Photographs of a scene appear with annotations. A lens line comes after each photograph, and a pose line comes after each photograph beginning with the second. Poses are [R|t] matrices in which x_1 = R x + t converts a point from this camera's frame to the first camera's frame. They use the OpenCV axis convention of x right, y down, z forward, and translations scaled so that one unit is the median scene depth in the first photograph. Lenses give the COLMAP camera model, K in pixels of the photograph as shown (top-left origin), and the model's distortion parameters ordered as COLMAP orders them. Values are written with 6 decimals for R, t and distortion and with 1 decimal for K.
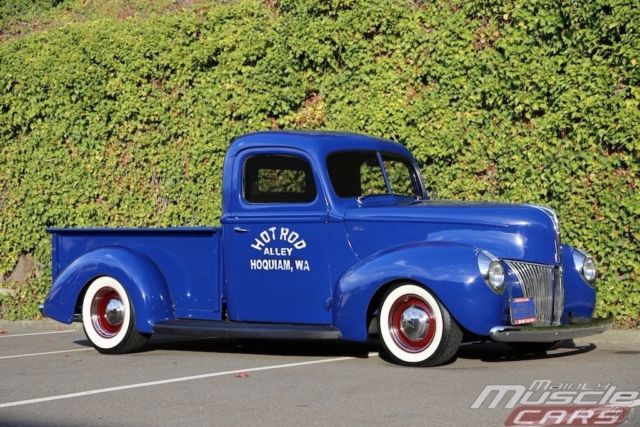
lens RADIAL K [[1149.9, 0, 322.8], [0, 1149.9, 217.8], [0, 0, 1]] dist [0.268136, 0.000000]
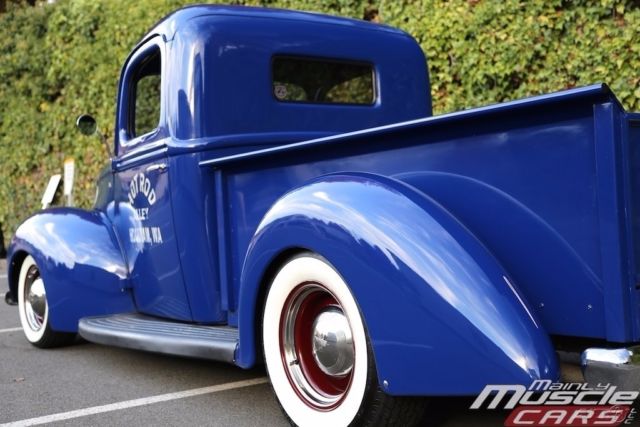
lens RADIAL K [[891.8, 0, 320.9], [0, 891.8, 211.5], [0, 0, 1]] dist [0.151473, 0.000000]
pose [[0.976553, -0.007559, -0.215143, 0.113911], [0.019088, 0.998488, 0.051559, 0.003184], [0.214428, -0.054457, 0.975221, 0.399011]]
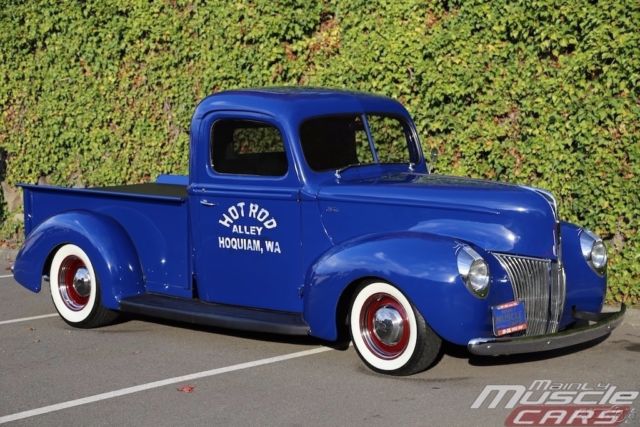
lens RADIAL K [[1149.9, 0, 321.3], [0, 1149.9, 211.7], [0, 0, 1]] dist [0.268136, 0.000000]
pose [[0.997523, 0.006517, -0.070044, 0.060443], [0.000691, 0.994744, 0.102392, -0.056905], [0.070343, -0.102186, 0.992275, 0.090087]]
